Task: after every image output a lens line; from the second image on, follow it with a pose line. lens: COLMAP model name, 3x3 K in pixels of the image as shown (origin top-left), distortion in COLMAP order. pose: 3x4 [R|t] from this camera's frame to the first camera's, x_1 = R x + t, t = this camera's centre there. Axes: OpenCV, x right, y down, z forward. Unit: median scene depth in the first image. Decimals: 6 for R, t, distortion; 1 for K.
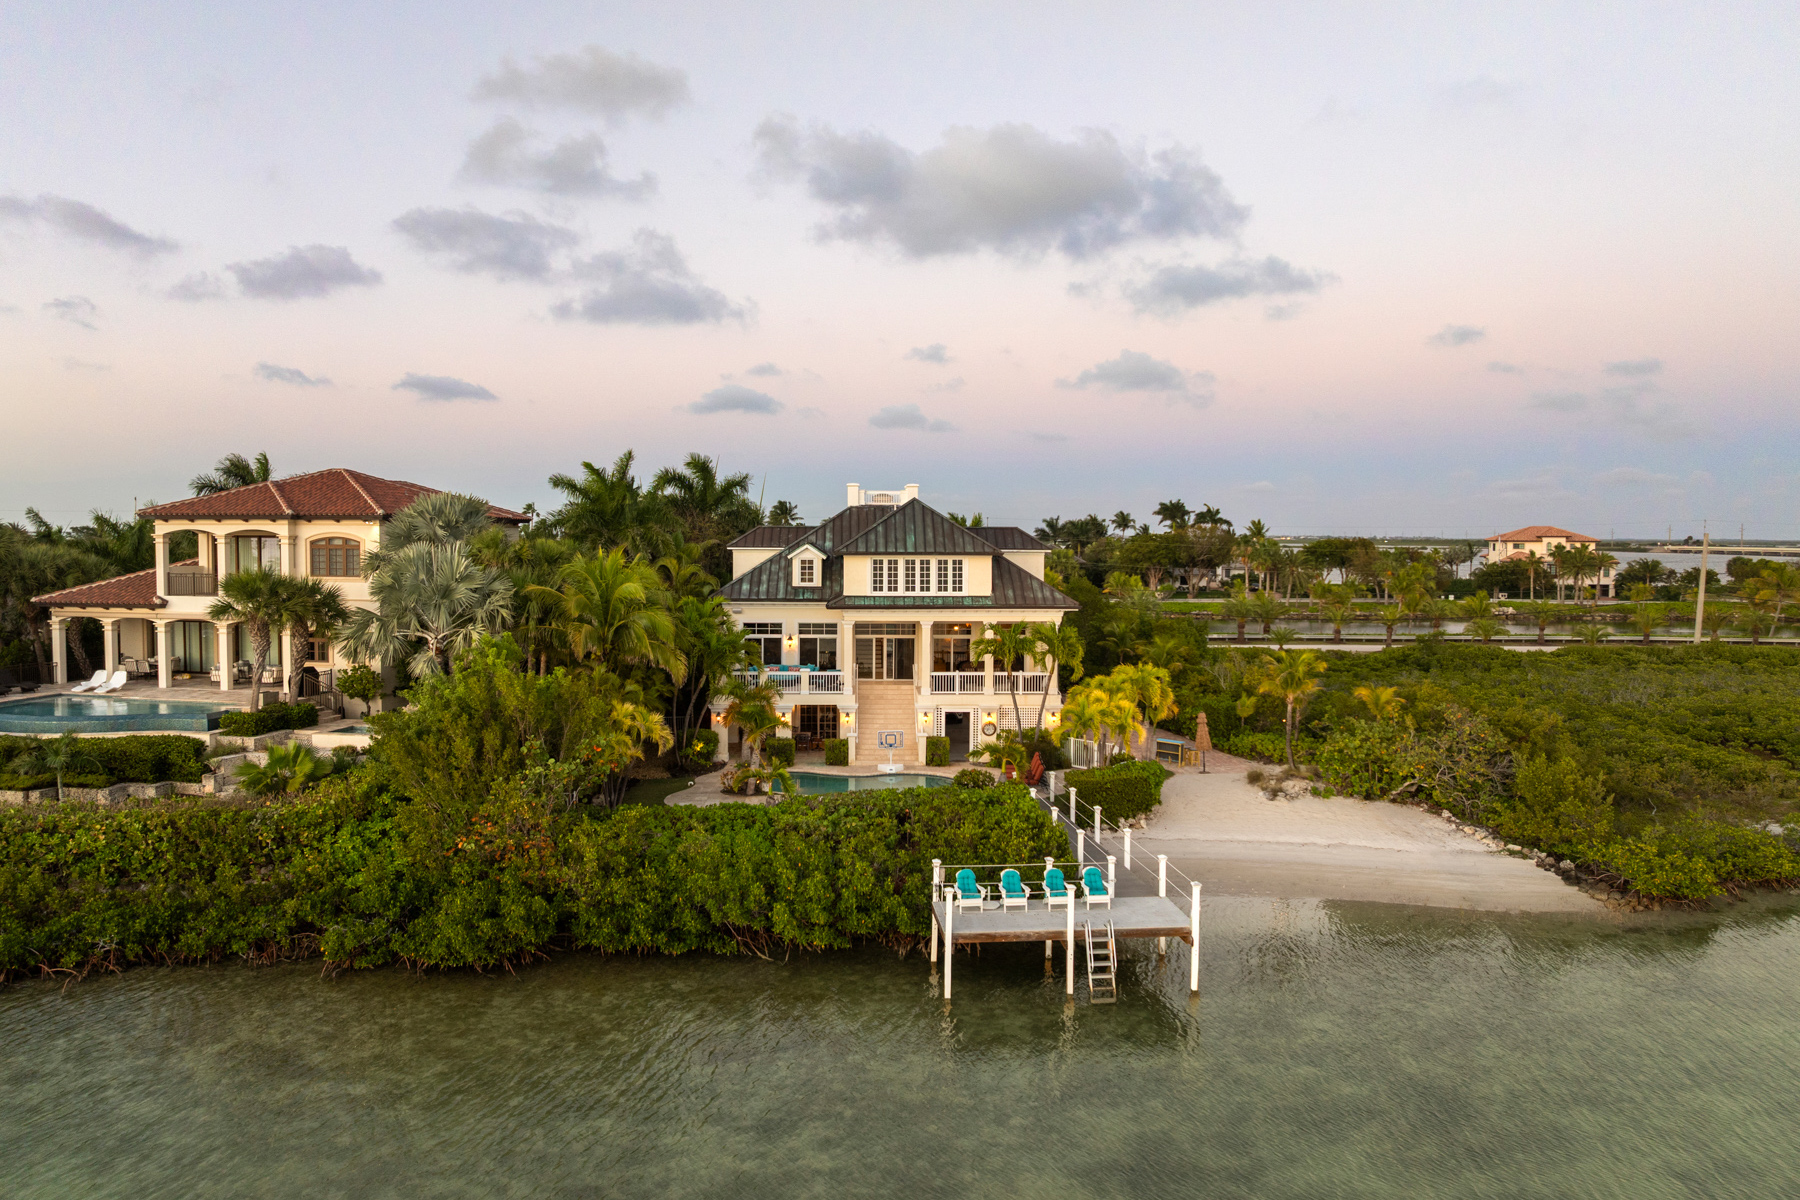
lens RADIAL K [[1353.7, 0, 943.9], [0, 1353.7, 568.6], [0, 0, 1]] dist [-0.045799, -0.000596]
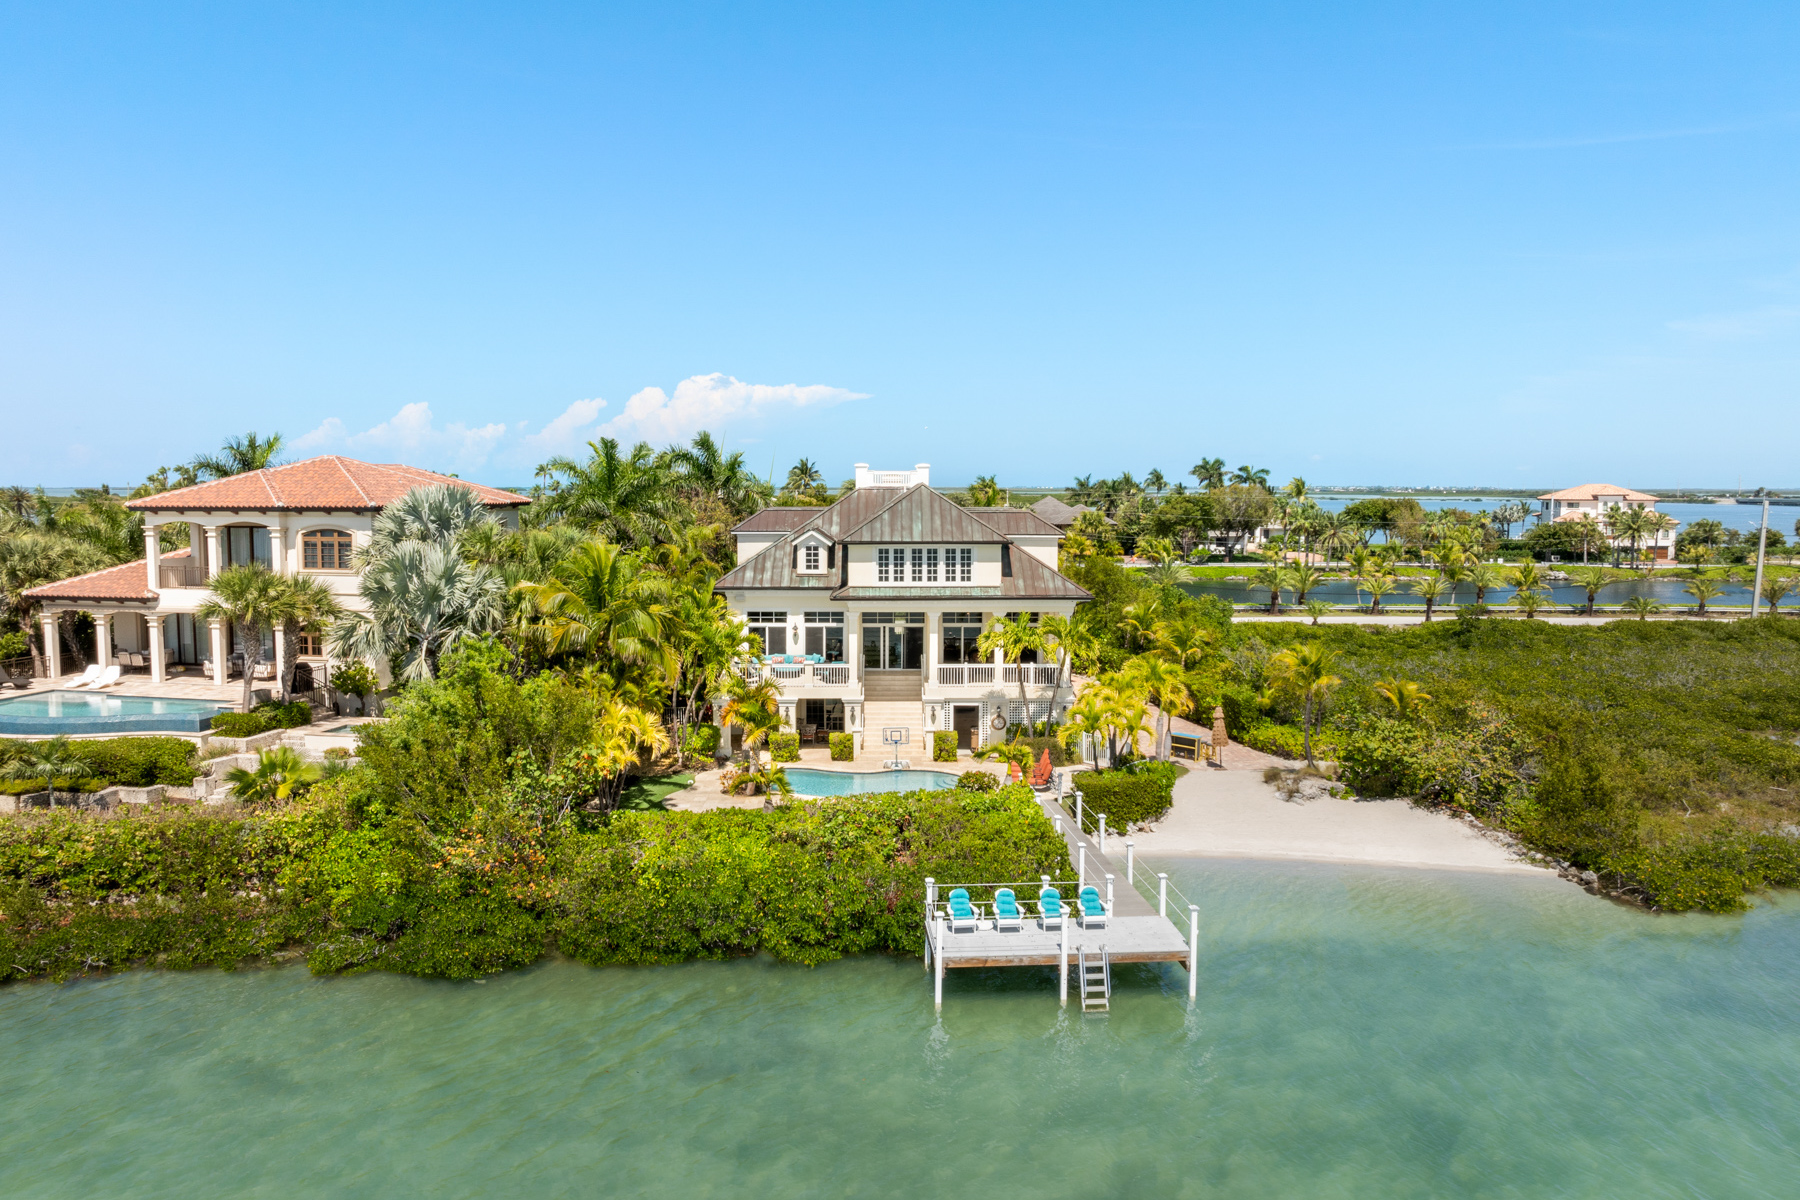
lens RADIAL K [[1408.0, 0, 942.6], [0, 1408.0, 573.3], [0, 0, 1]] dist [-0.047867, -0.001133]
pose [[0.999696, -0.002020, -0.024587, 0.018940], [0.002939, 0.999296, 0.037400, -0.027661], [0.024494, -0.037460, 0.998998, -0.004653]]
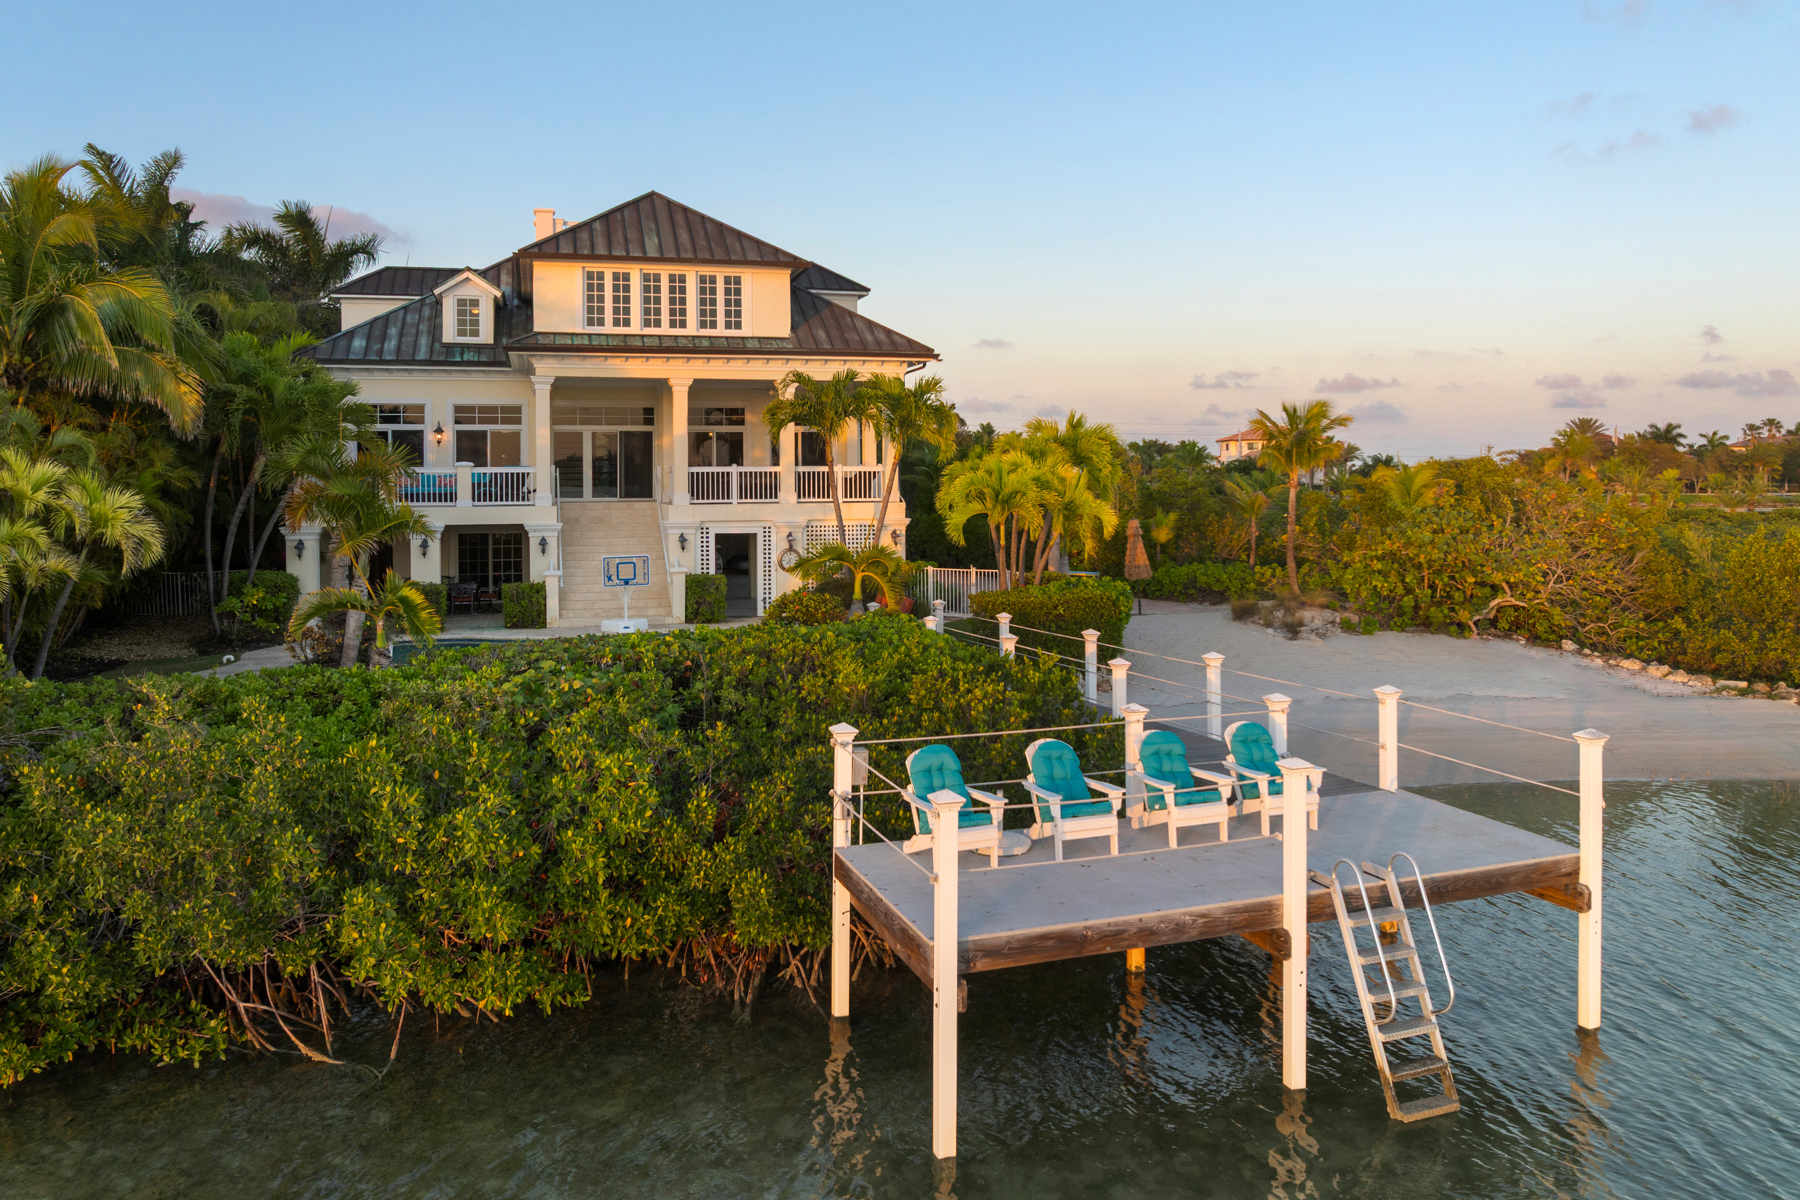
lens RADIAL K [[1353.7, 0, 974.2], [0, 1353.7, 479.8], [0, 0, 1]] dist [-0.045799, -0.000596]
pose [[0.968243, -0.013331, 0.249654, -0.038169], [0.019618, 0.999550, -0.022710, 0.102906], [-0.249239, 0.026886, 0.968069, 0.418038]]
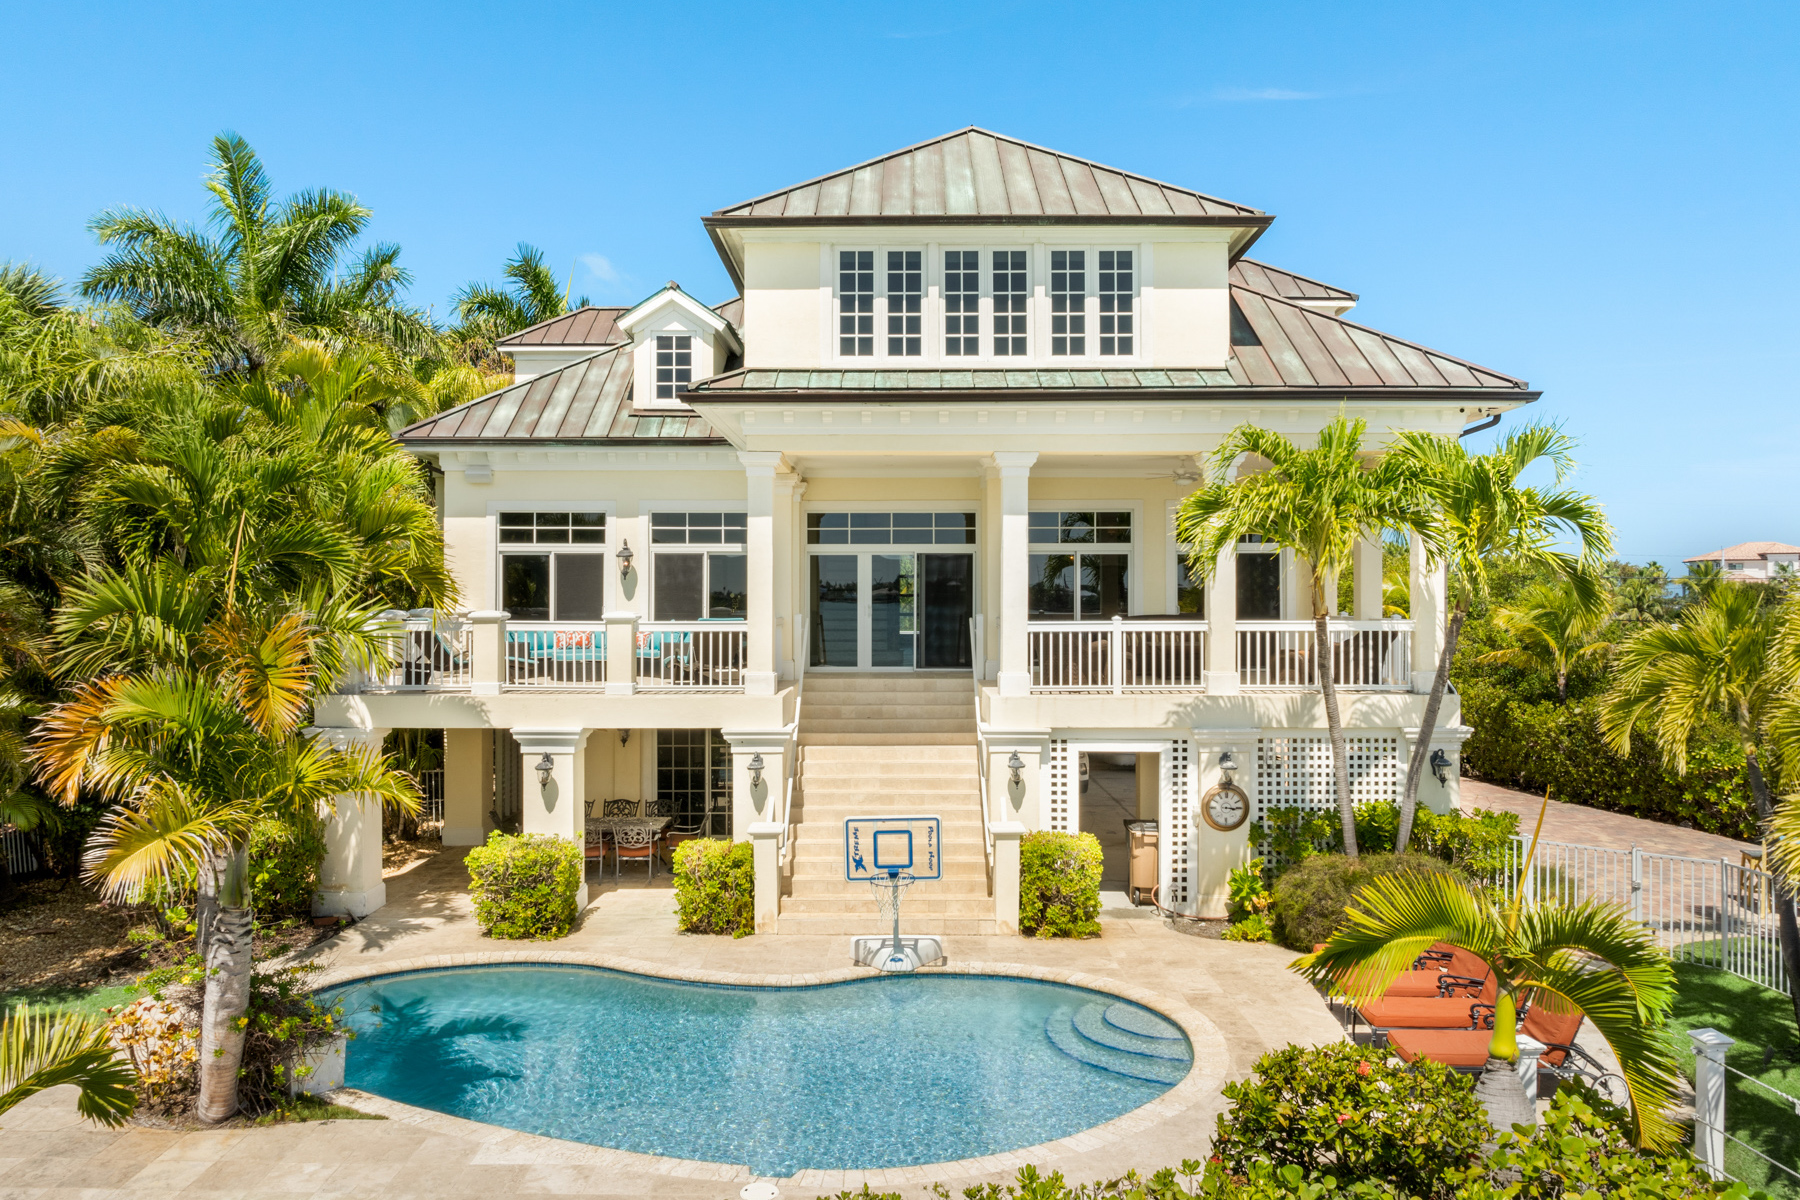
lens RADIAL K [[1353.7, 0, 933.3], [0, 1353.7, 587.6], [0, 0, 1]] dist [-0.045799, -0.000596]
pose [[0.999284, -0.005862, -0.037376, -0.021122], [0.004398, 0.999224, -0.039129, 0.084654], [0.037577, 0.038937, 0.998535, 0.726385]]
